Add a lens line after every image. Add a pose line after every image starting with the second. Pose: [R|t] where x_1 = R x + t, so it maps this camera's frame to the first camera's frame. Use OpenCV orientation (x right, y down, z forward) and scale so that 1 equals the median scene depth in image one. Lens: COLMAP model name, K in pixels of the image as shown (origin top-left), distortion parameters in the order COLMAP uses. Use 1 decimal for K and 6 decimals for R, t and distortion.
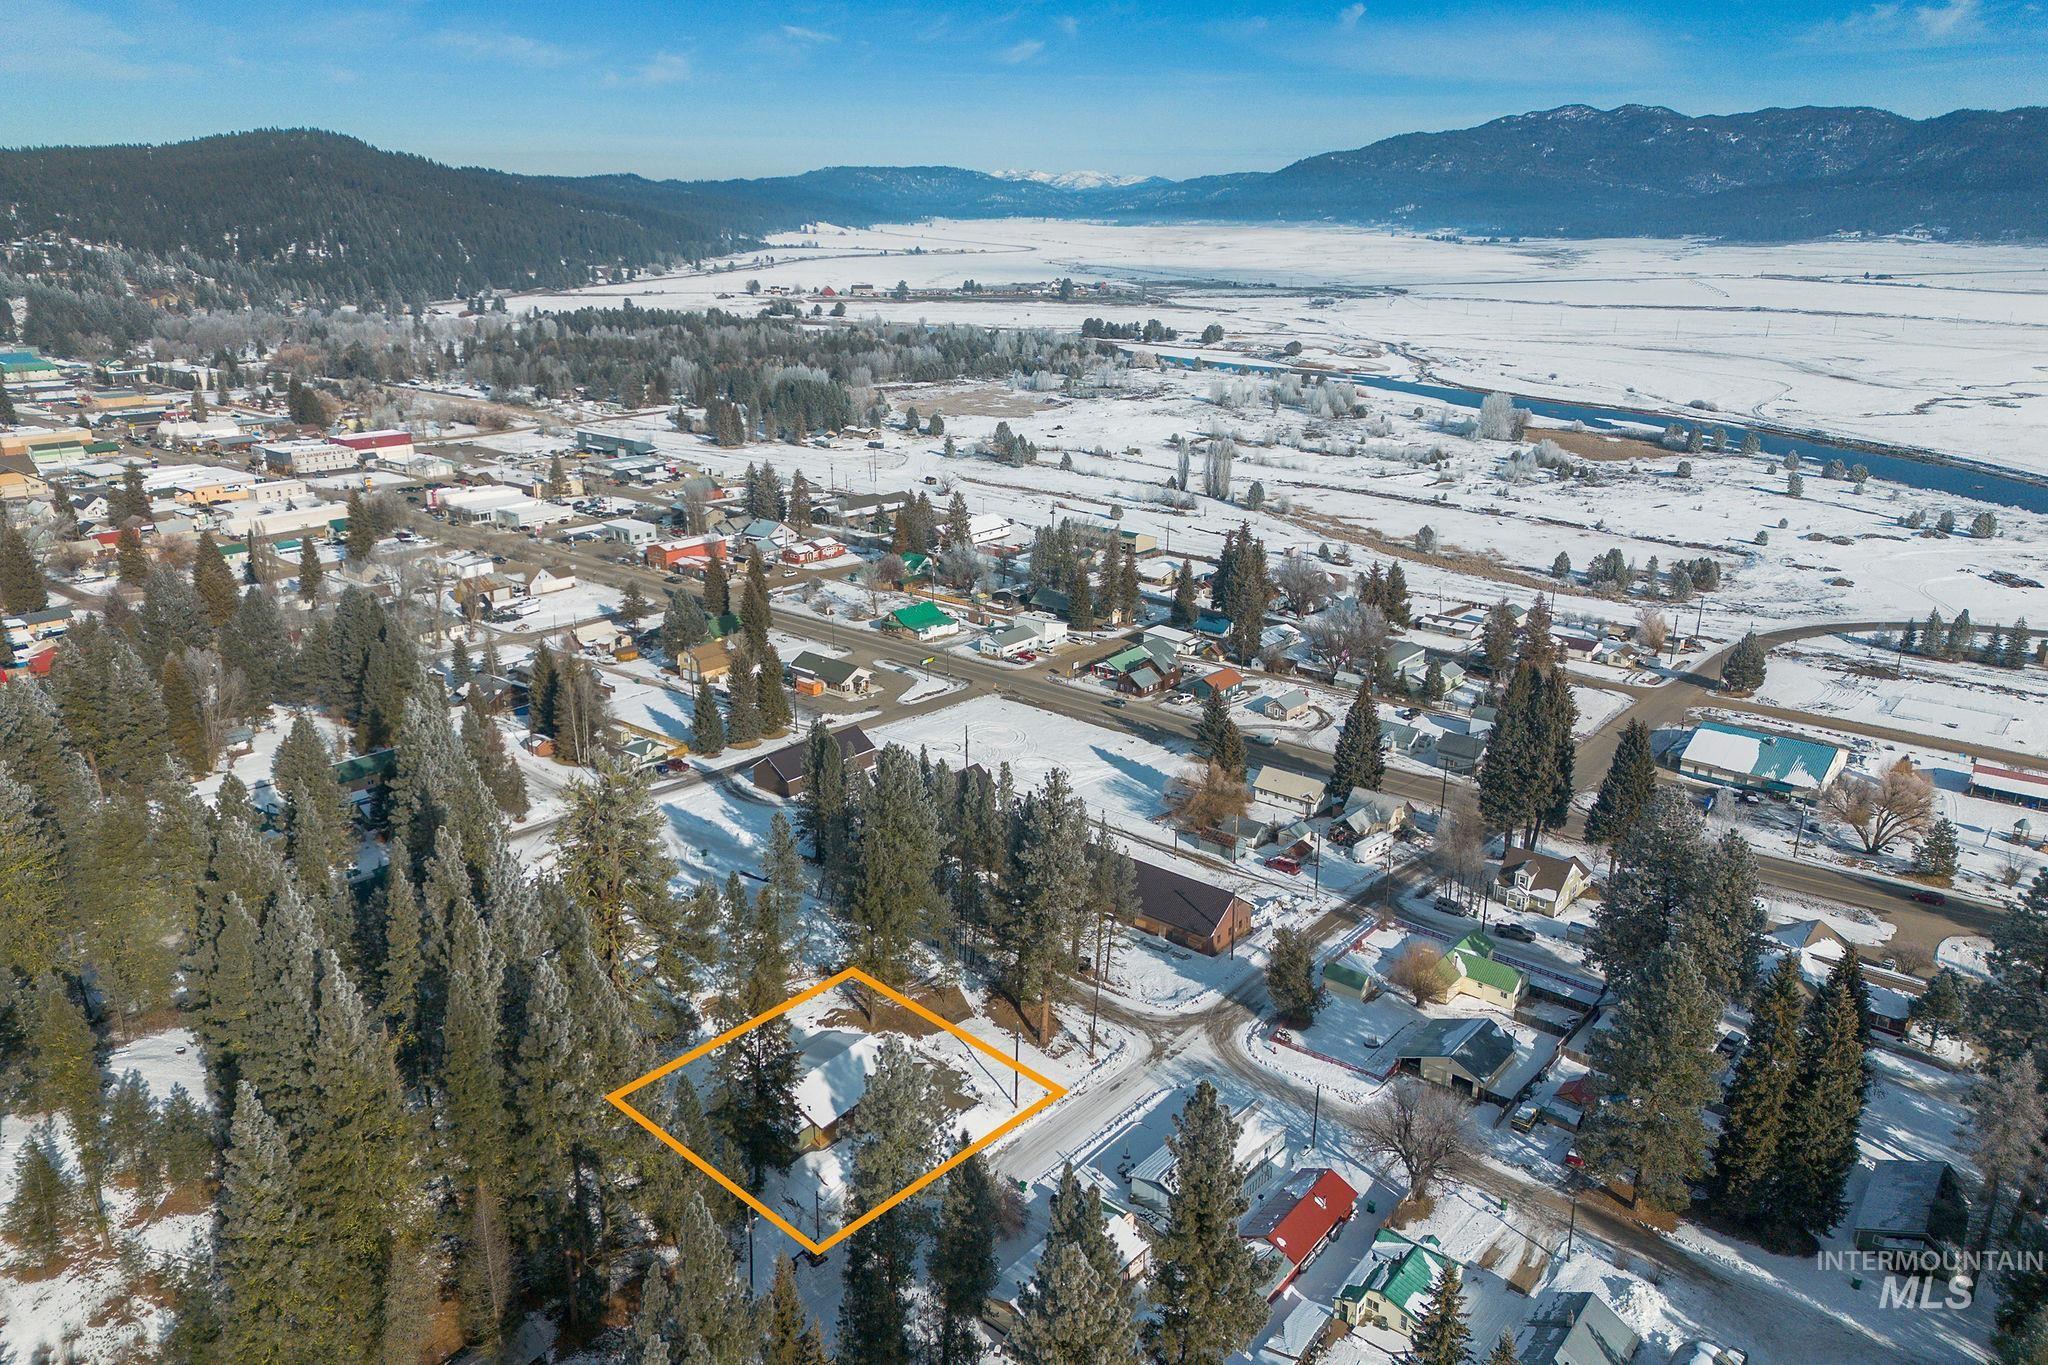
lens RADIAL K [[1416.0, 0, 1017.4], [0, 1416.0, 693.1], [0, 0, 1]] dist [0.074251, -0.055195]
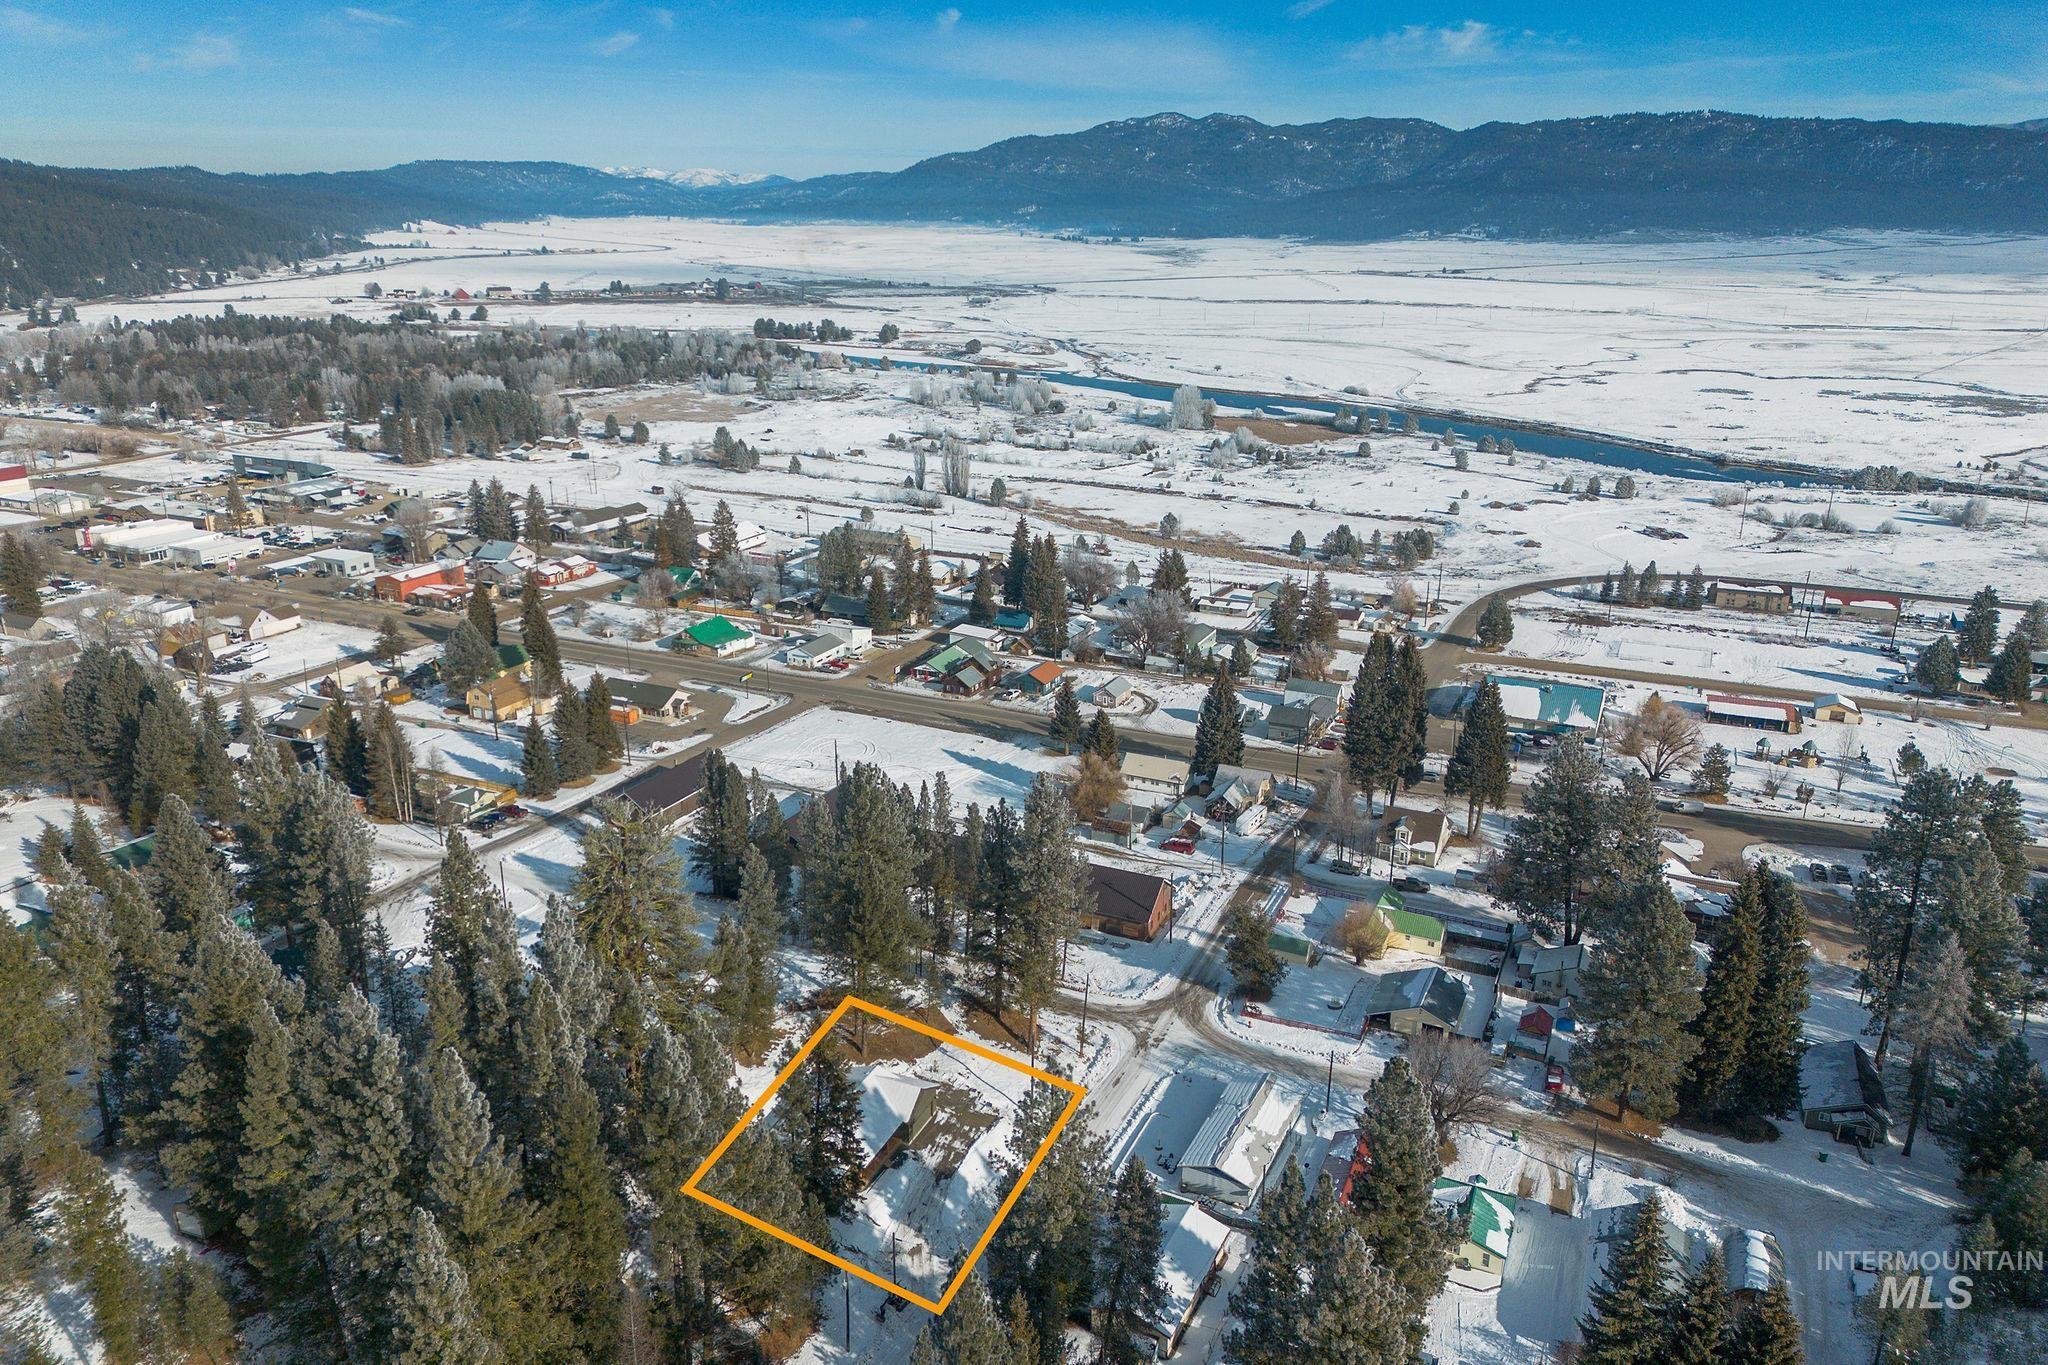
lens RADIAL K [[1416.0, 0, 1018.3], [0, 1416.0, 694.7], [0, 0, 1]] dist [0.074251, -0.055195]
pose [[0.968983, -0.082149, 0.233073, -0.097777], [0.081838, 0.996585, 0.011023, -0.005880], [-0.233183, 0.008393, 0.972397, 0.017049]]
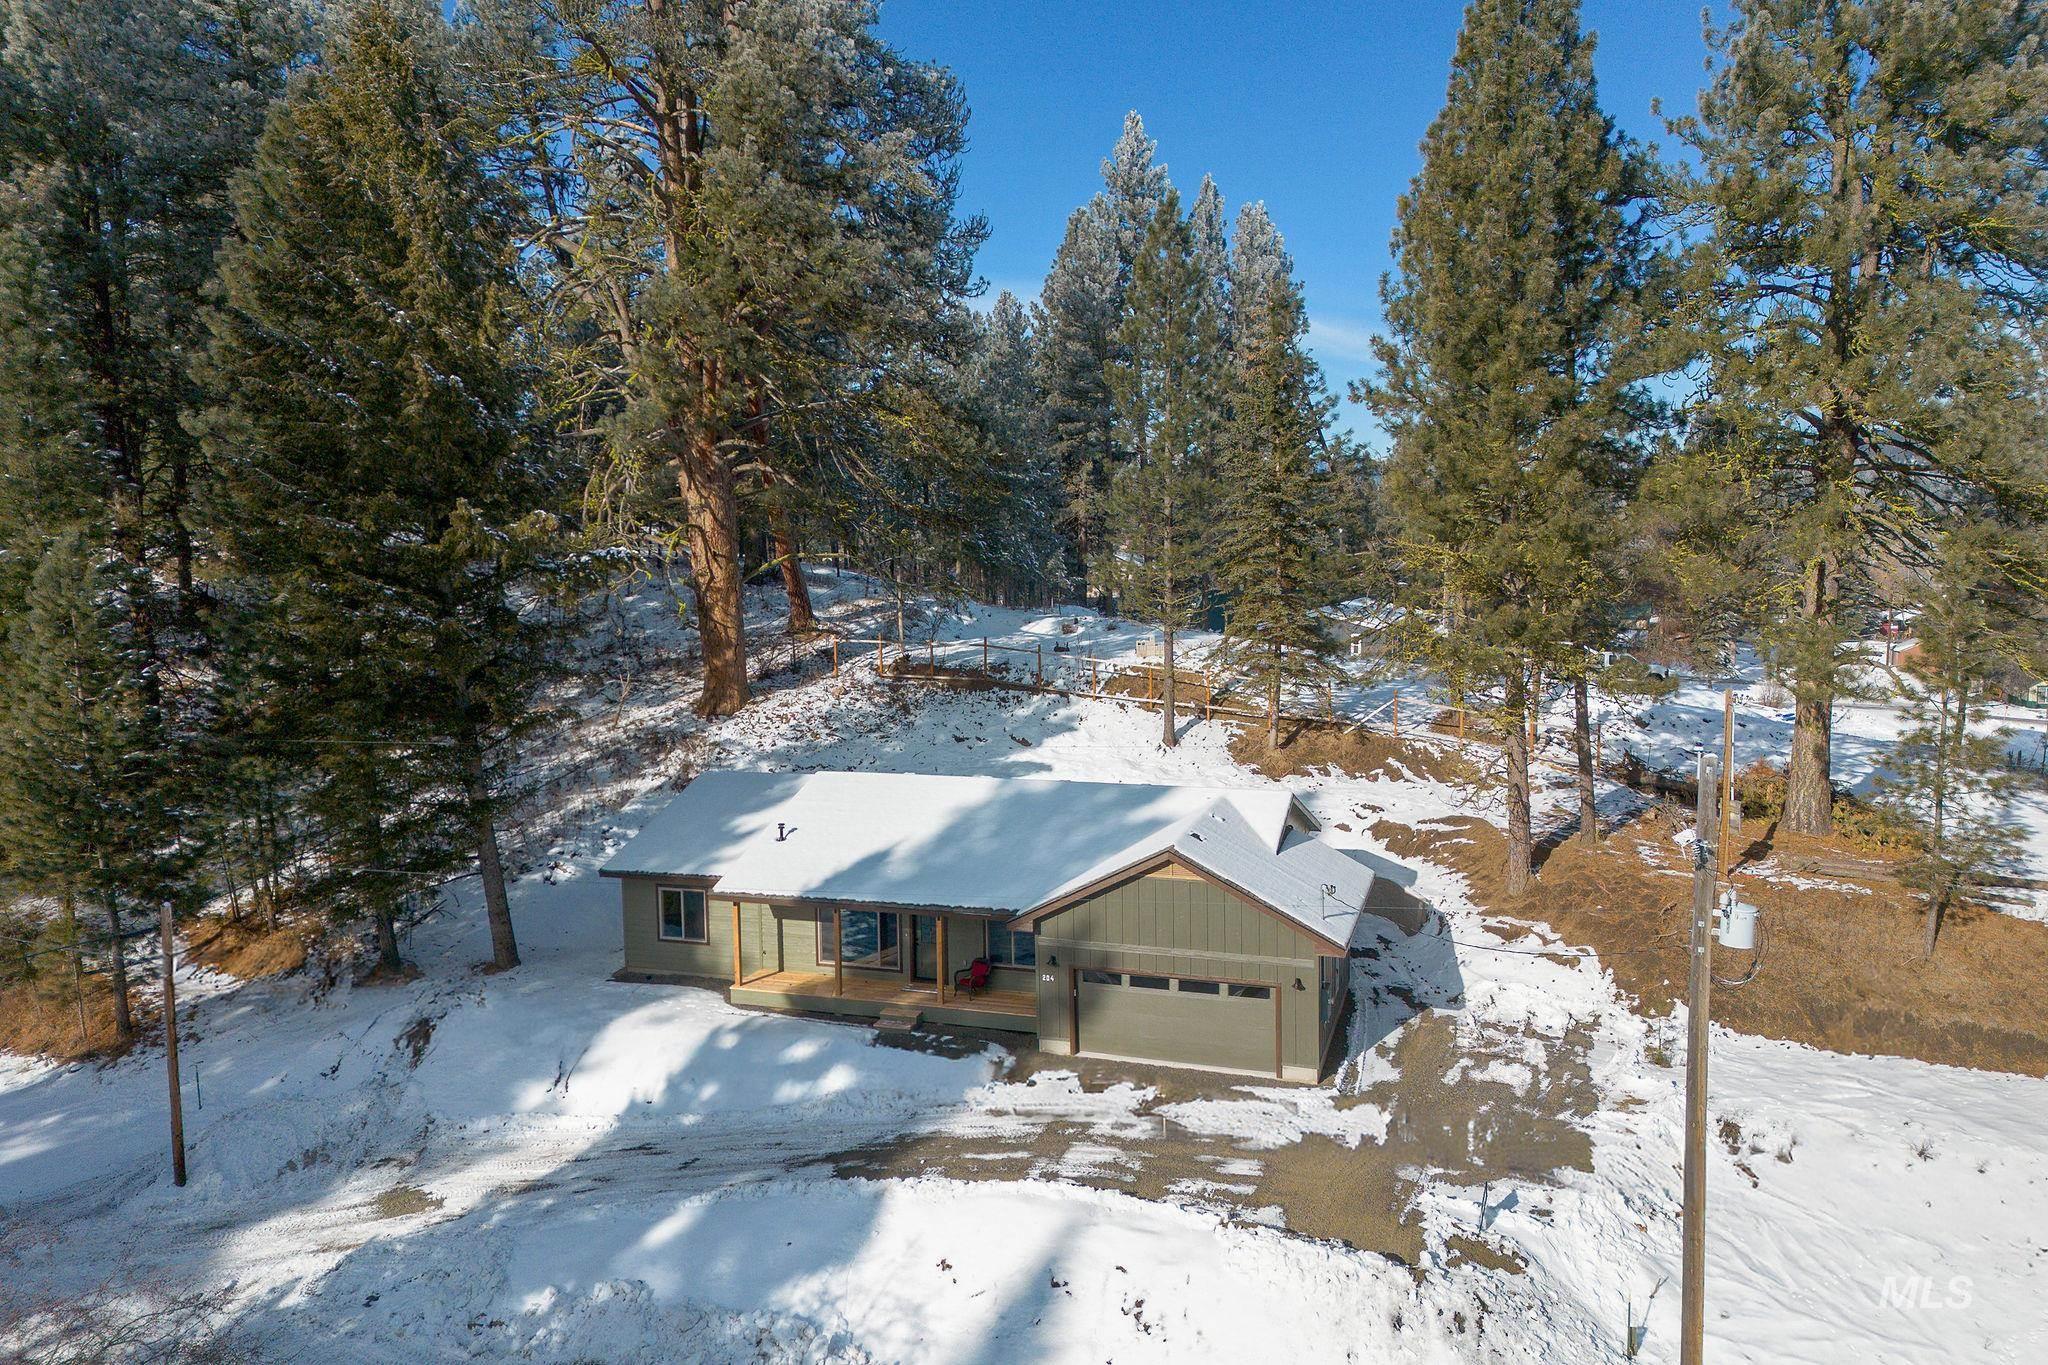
lens RADIAL K [[1416.0, 0, 1036.1], [0, 1416.0, 678.3], [0, 0, 1]] dist [0.074251, -0.055195]
pose [[0.337175, 0.085283, -0.937571, 0.042867], [-0.291397, 0.956437, -0.017795, 0.108453], [0.895210, 0.279206, 0.347337, 0.399294]]
